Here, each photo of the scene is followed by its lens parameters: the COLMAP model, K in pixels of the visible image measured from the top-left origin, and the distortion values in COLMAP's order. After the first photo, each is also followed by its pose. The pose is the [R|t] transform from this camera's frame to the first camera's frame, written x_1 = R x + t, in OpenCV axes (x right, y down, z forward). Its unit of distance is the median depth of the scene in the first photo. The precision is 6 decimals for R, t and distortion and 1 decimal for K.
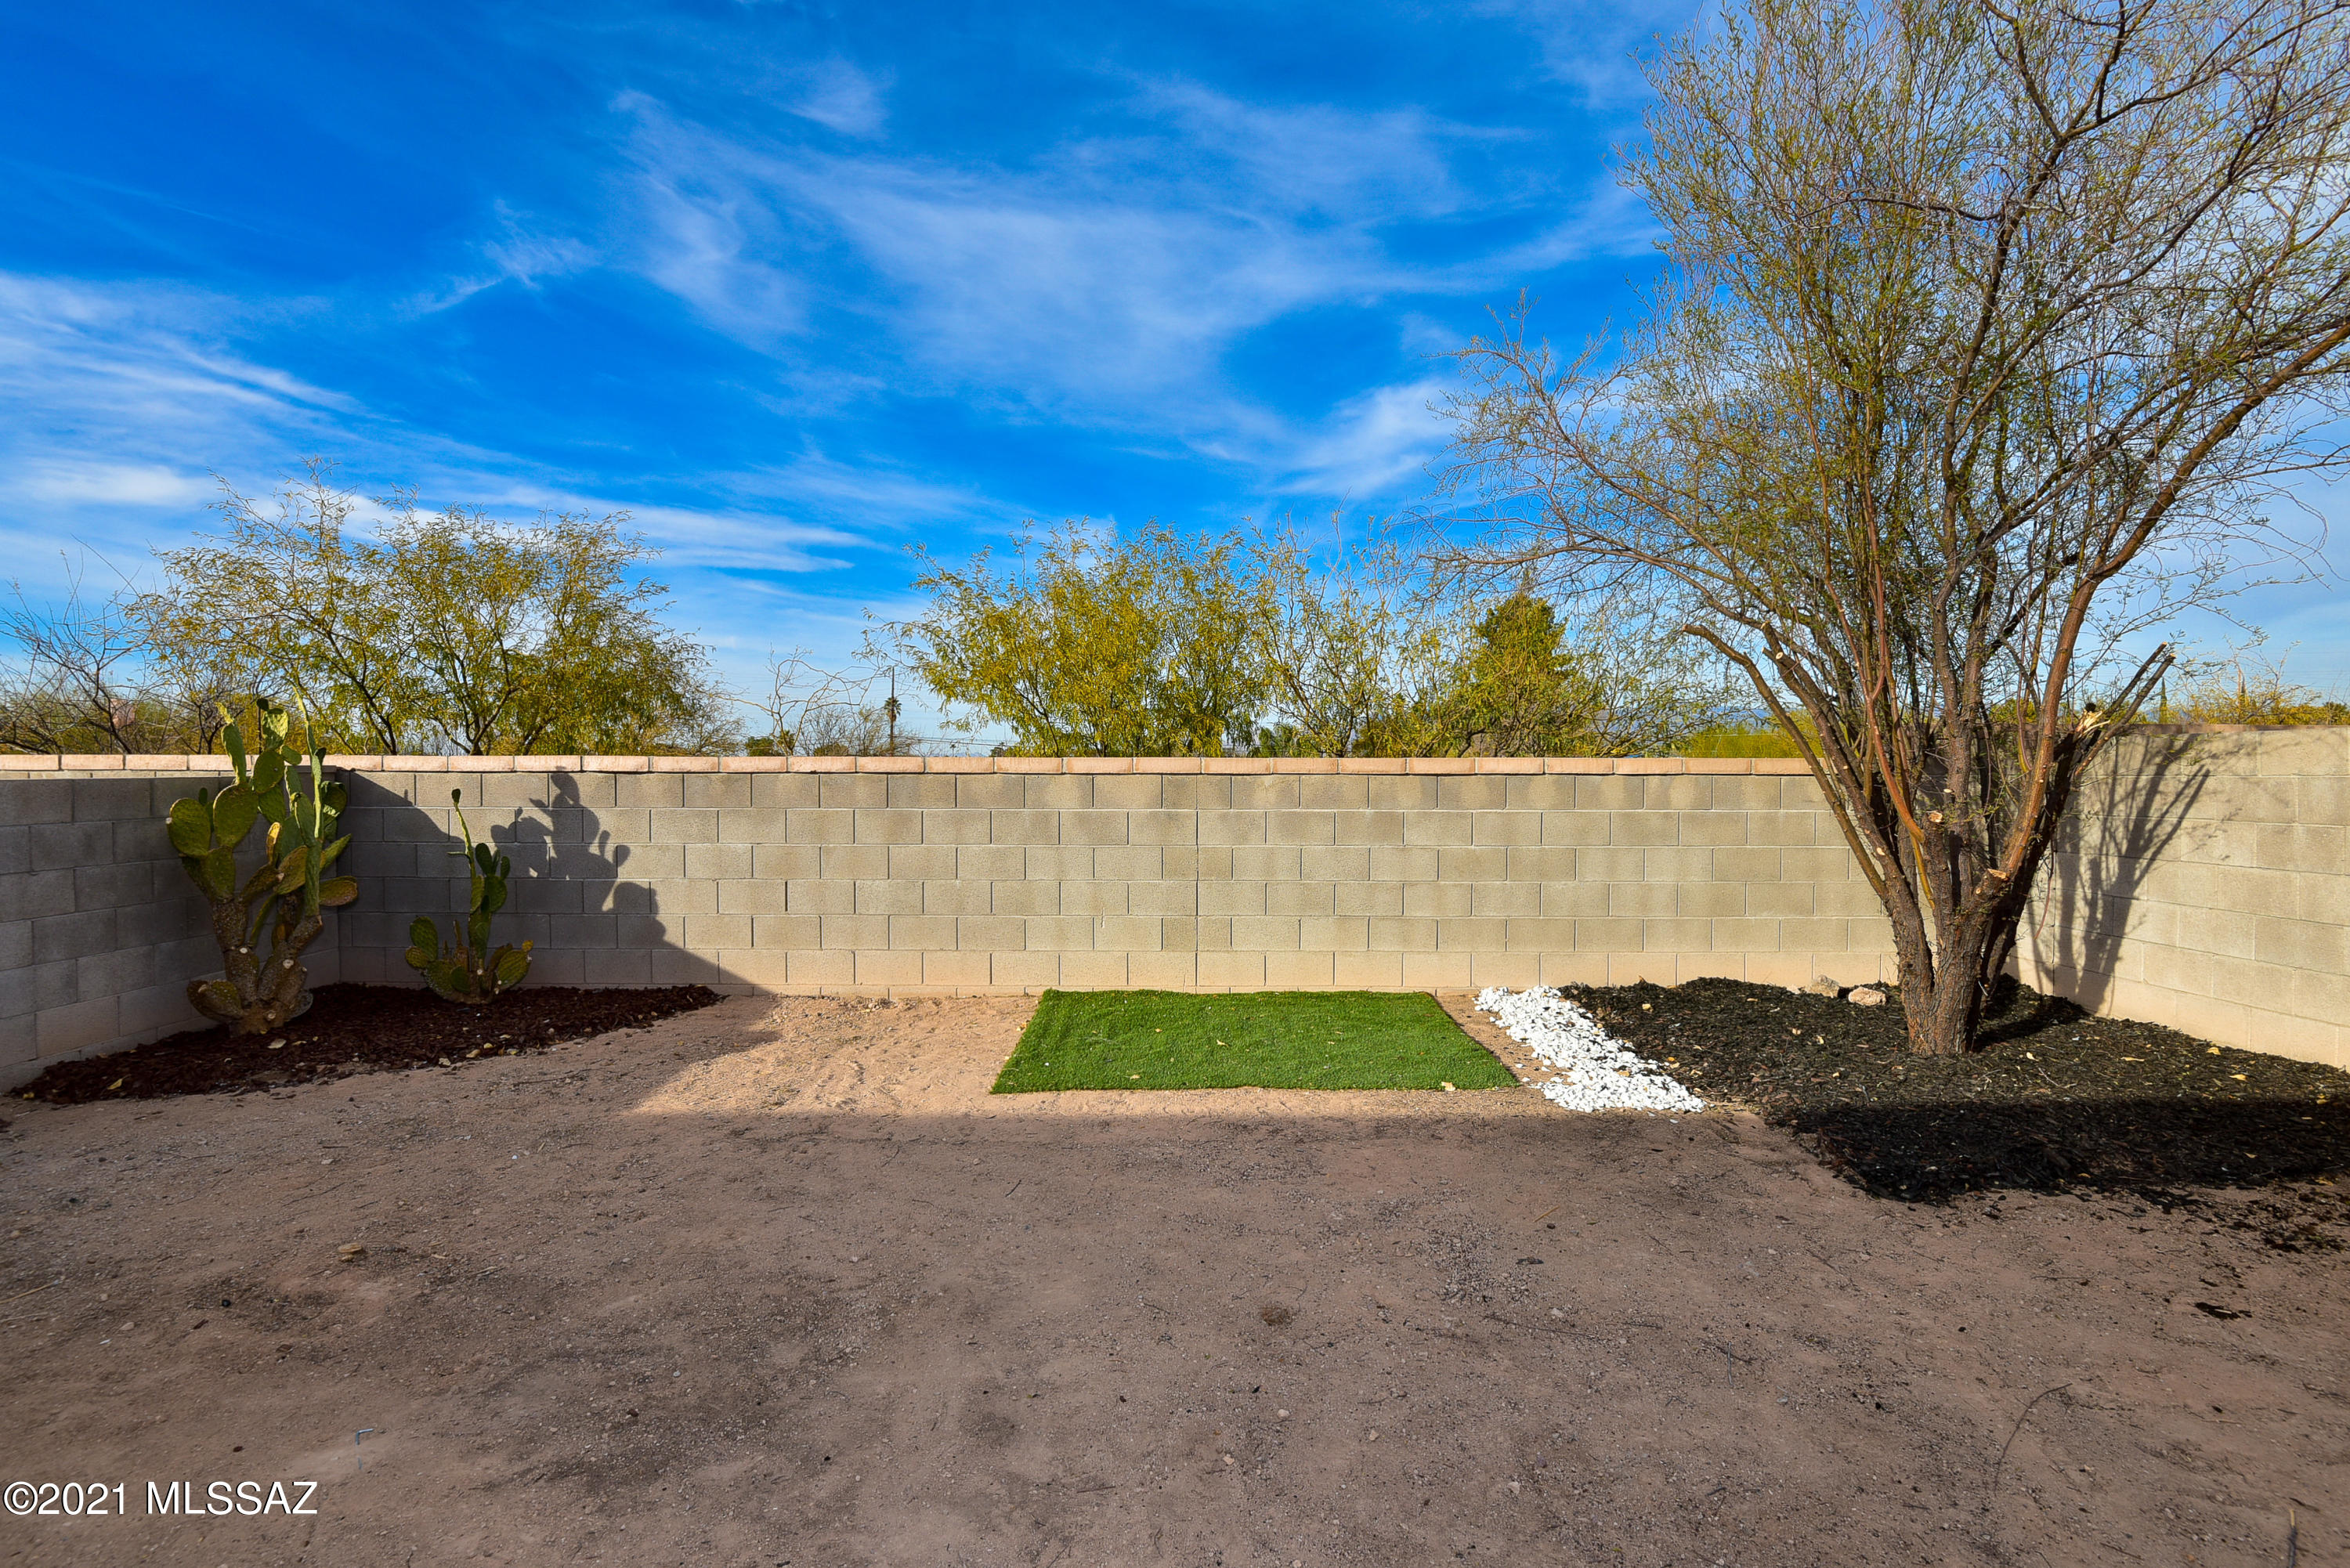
lens RADIAL K [[1123.9, 0, 1175.0], [0, 1123.9, 784.0], [0, 0, 1]] dist [-0.016903, -0.006726]
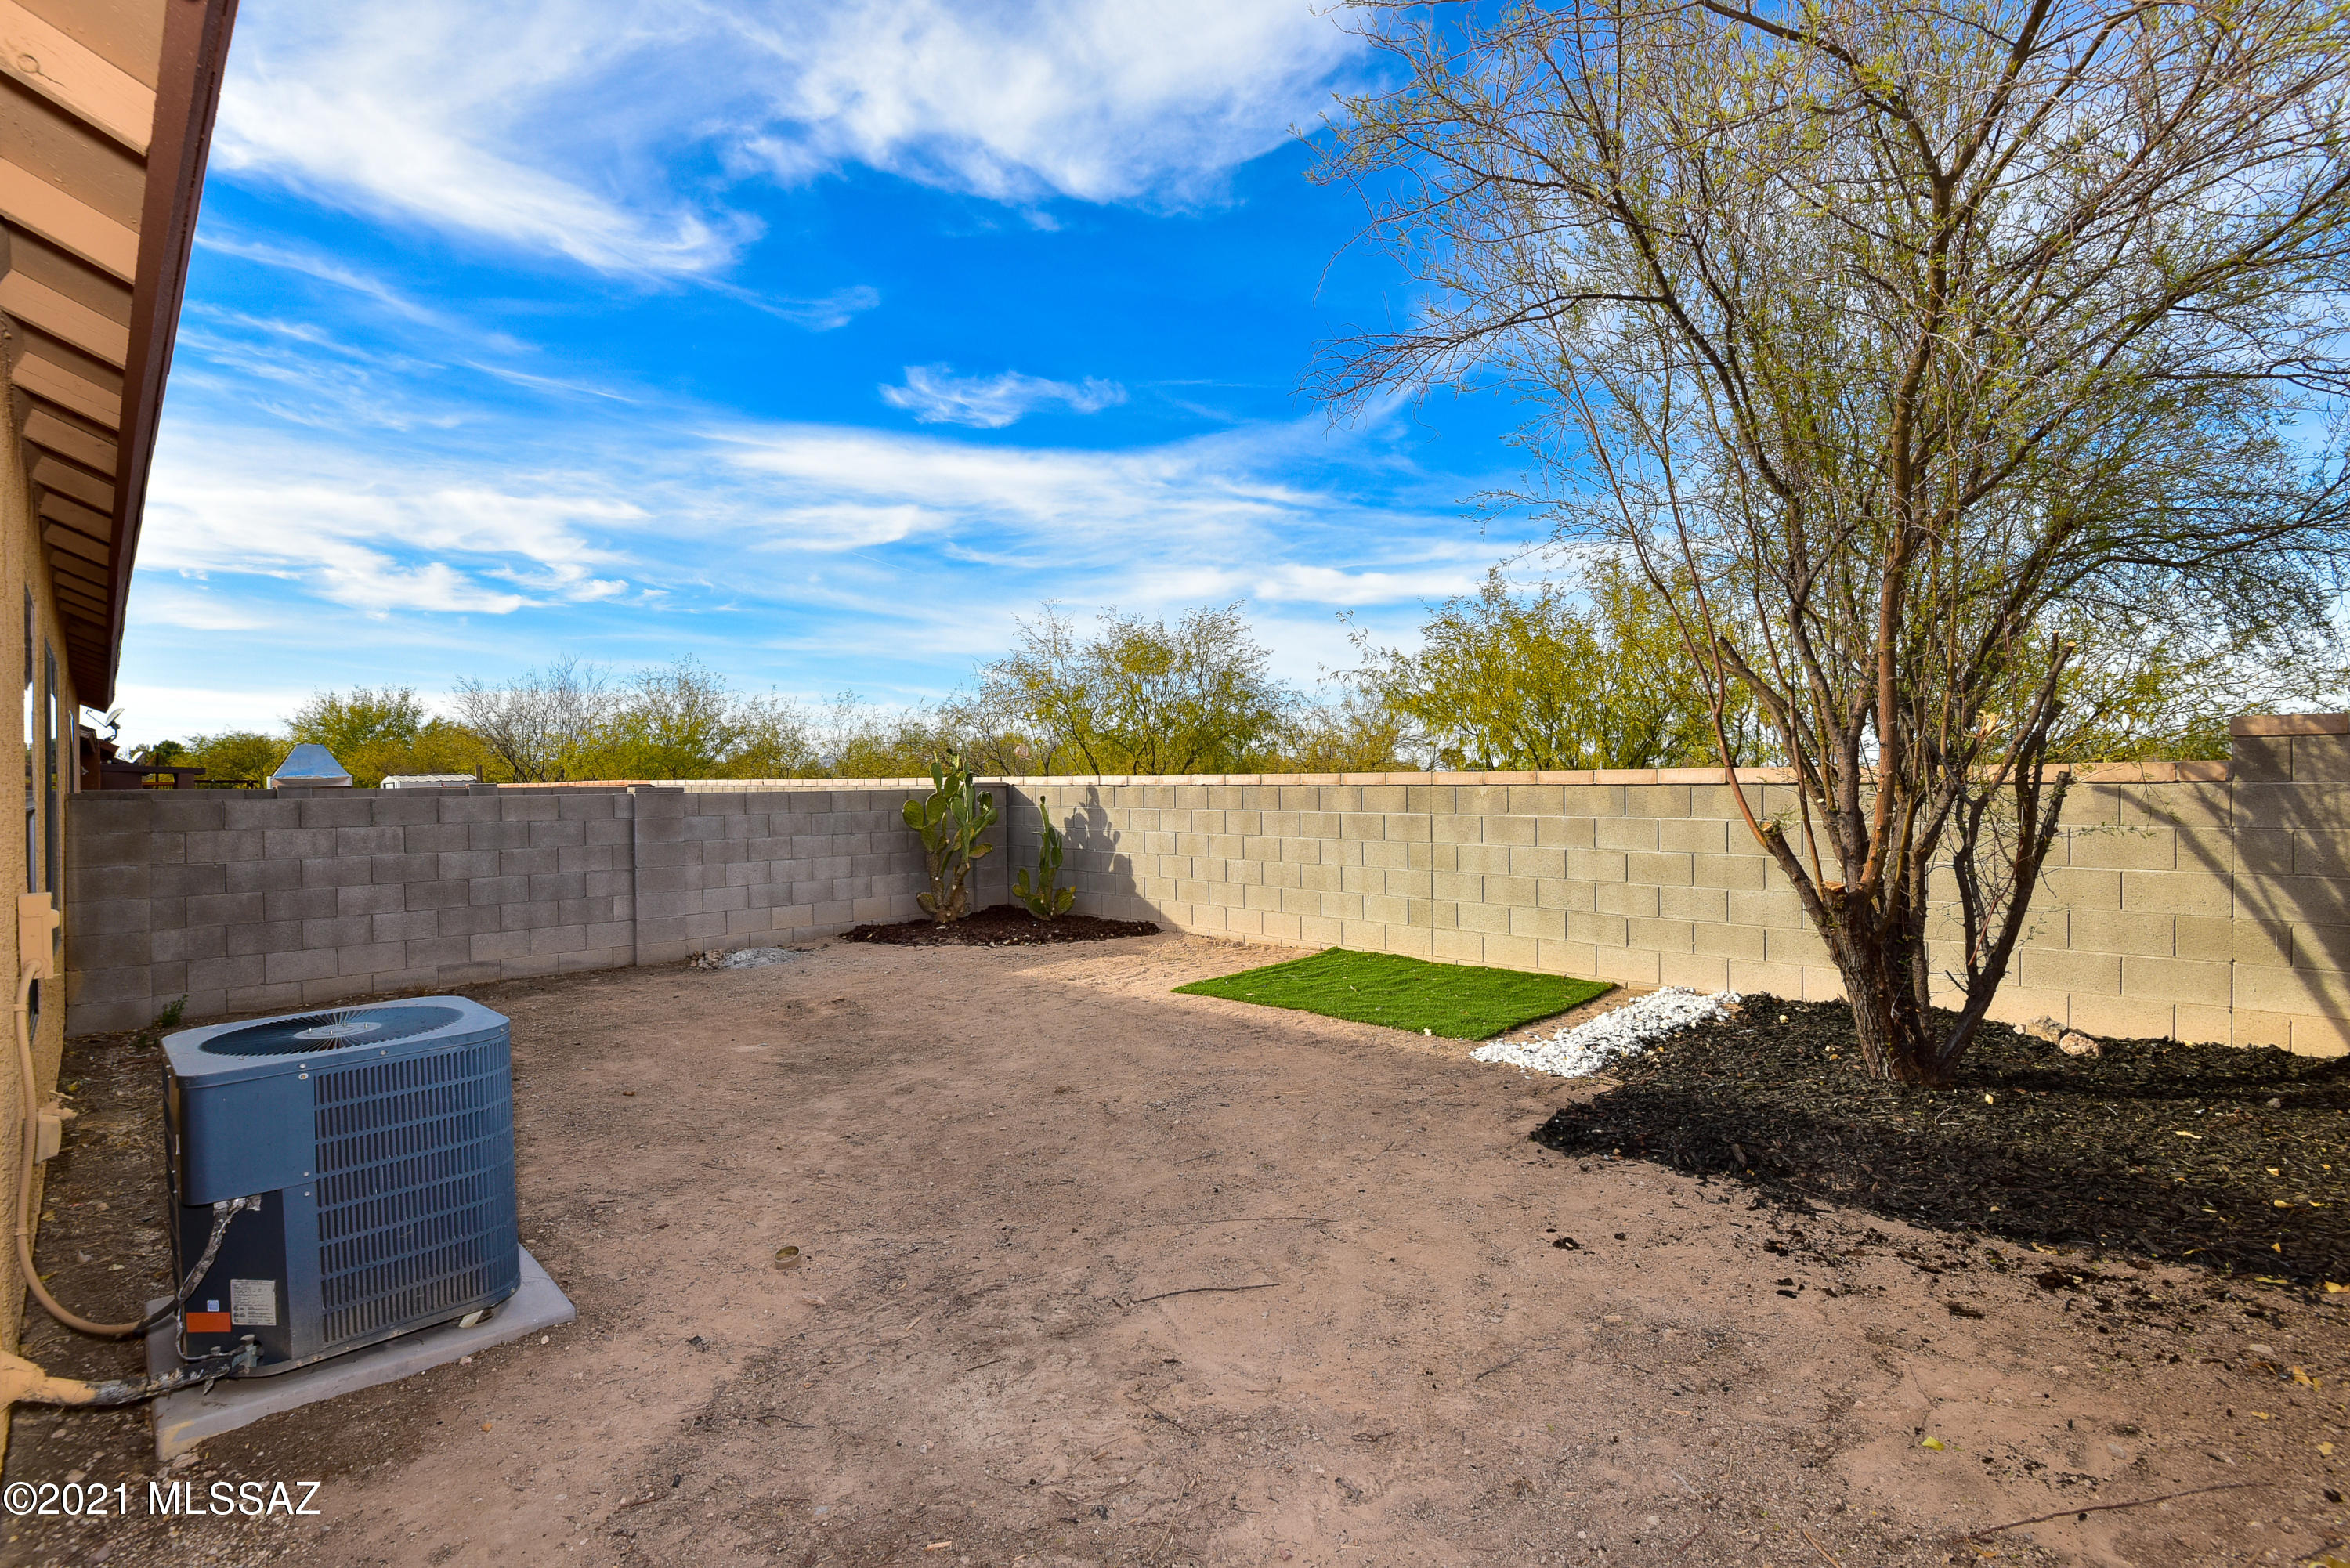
lens RADIAL K [[1074.9, 0, 1174.2], [0, 1074.9, 772.3], [0, 0, 1]] dist [-0.014963, -0.004063]
pose [[0.718116, -0.013023, -0.695801, 0.743121], [-0.001349, 0.999797, -0.020106, 0.001325], [0.695922, 0.015377, 0.717953, -0.060937]]
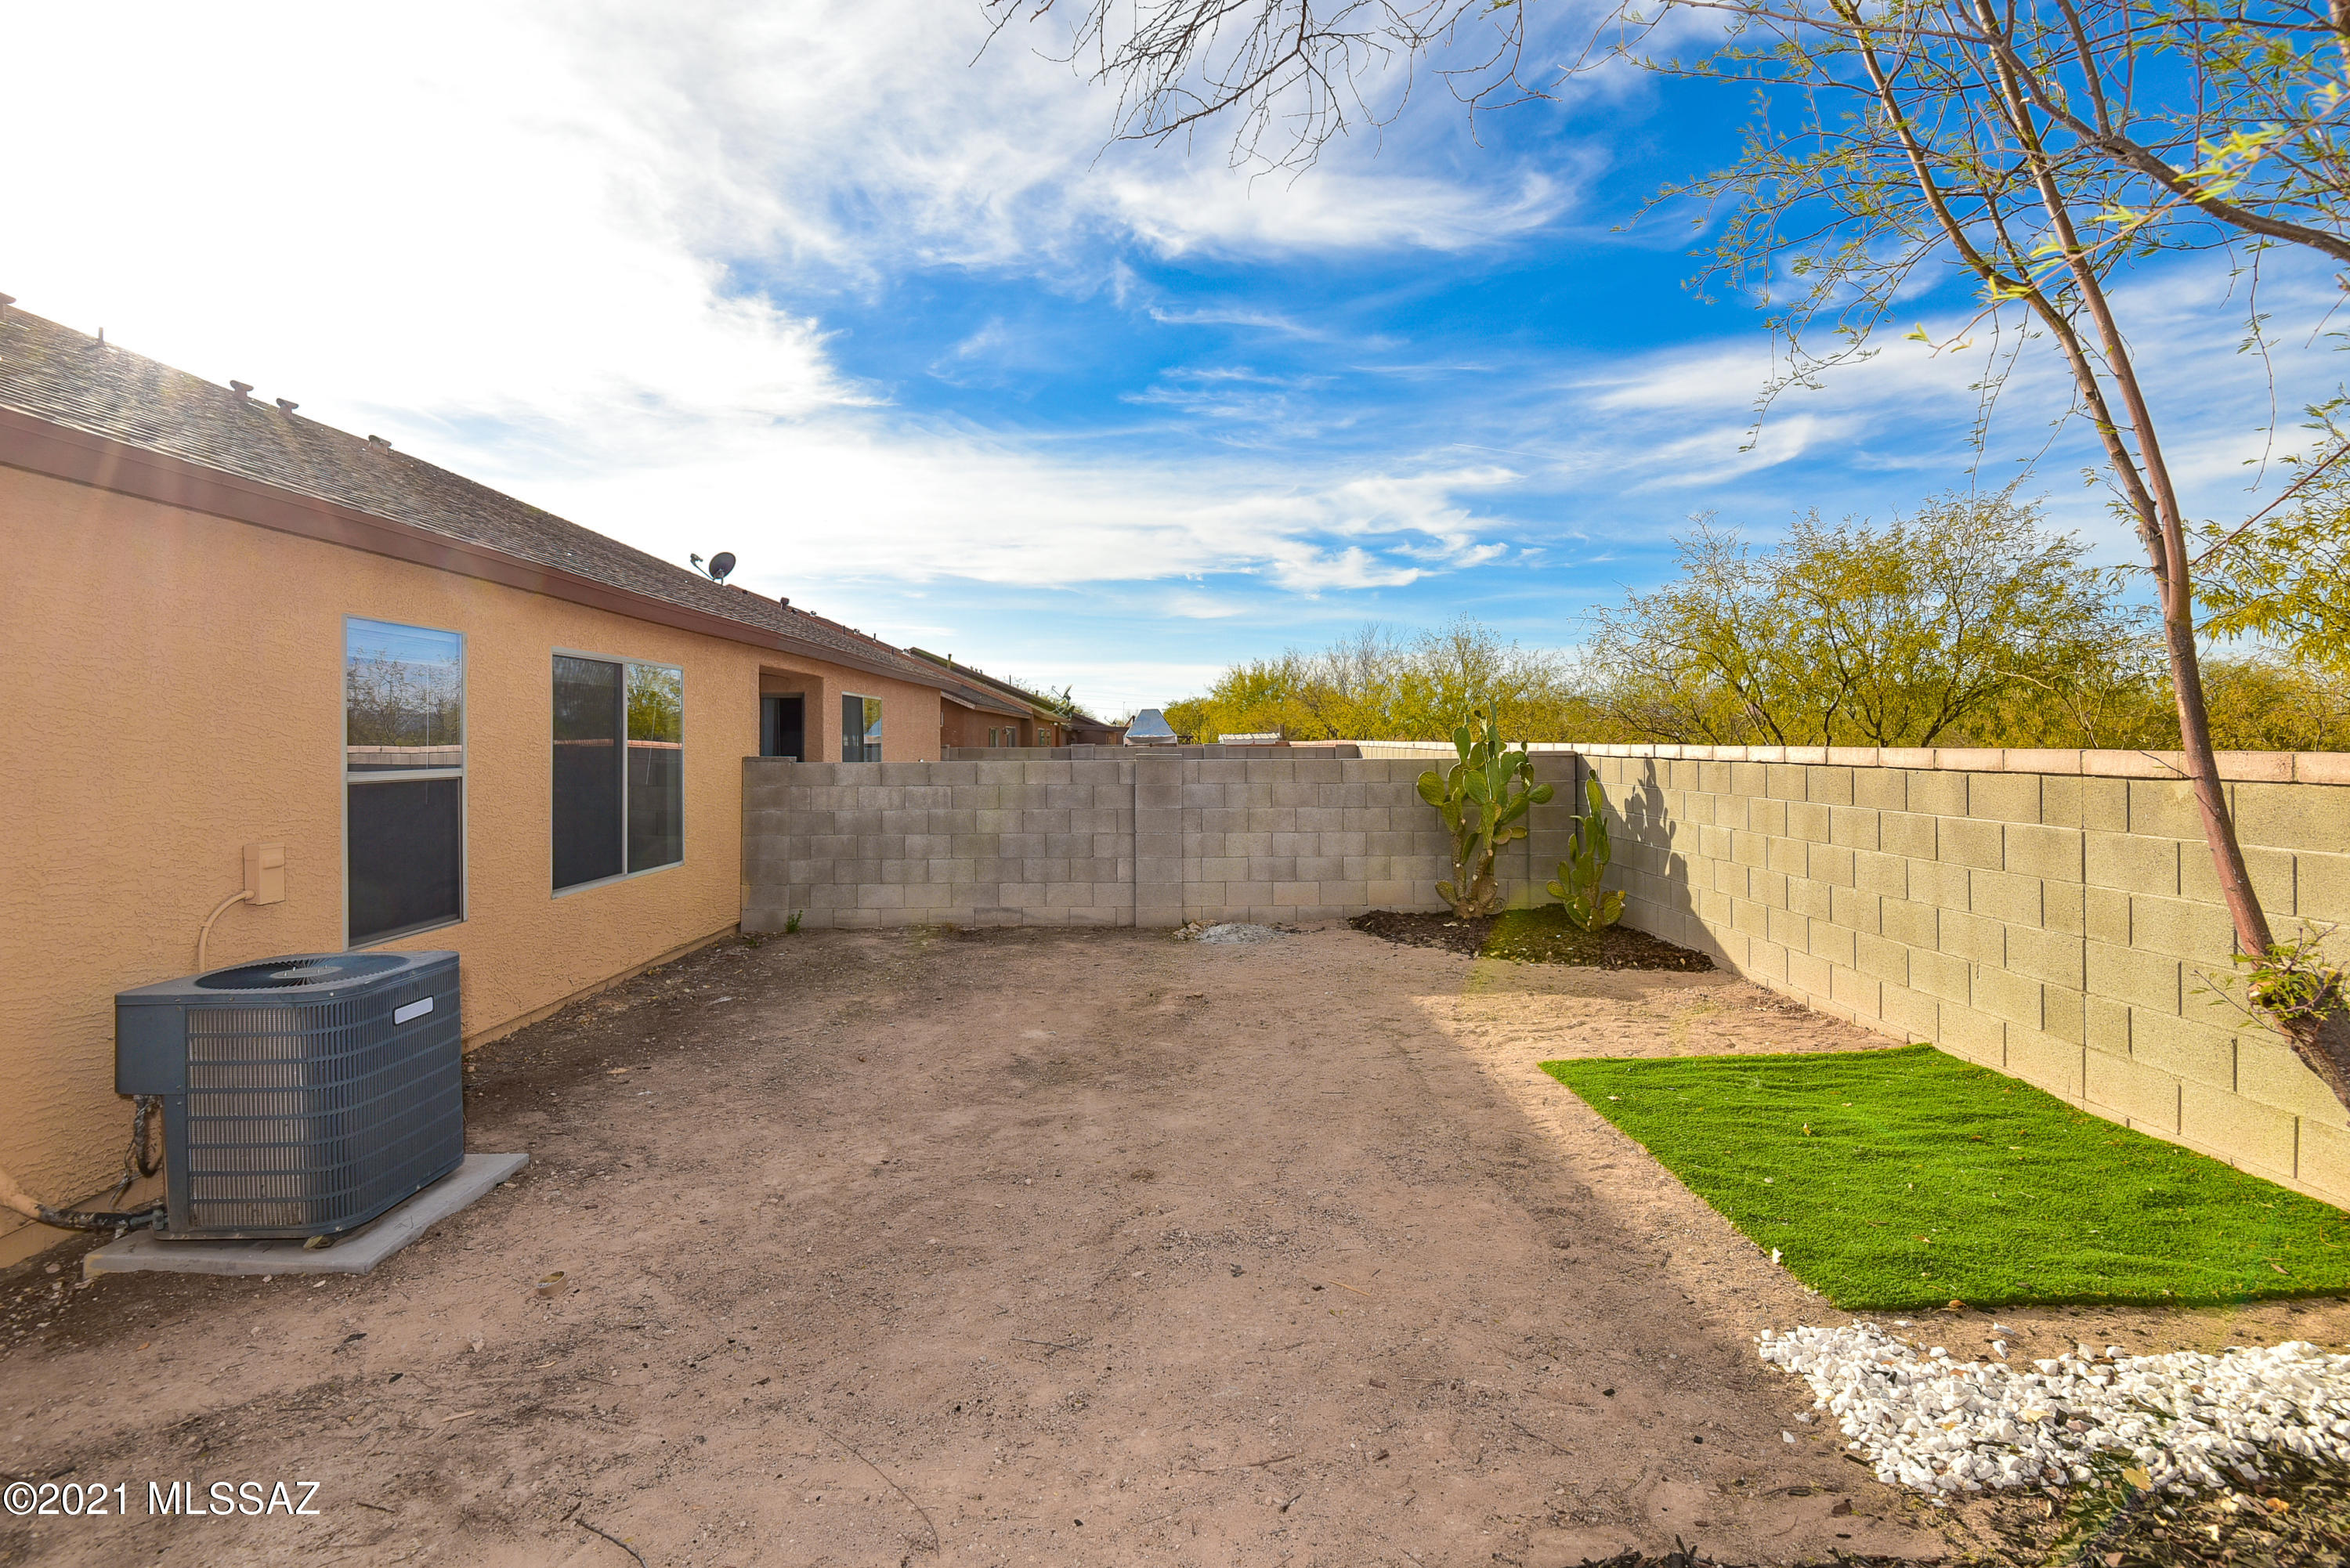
lens RADIAL K [[1095.7, 0, 1163.5], [0, 1095.7, 747.6], [0, 0, 1]] dist [-0.013765, -0.005030]
pose [[0.013714, 0.004932, -0.999894, 0.738813], [-0.010690, 0.999931, 0.004786, -0.025058], [0.999849, 0.010624, 0.013765, 0.526141]]
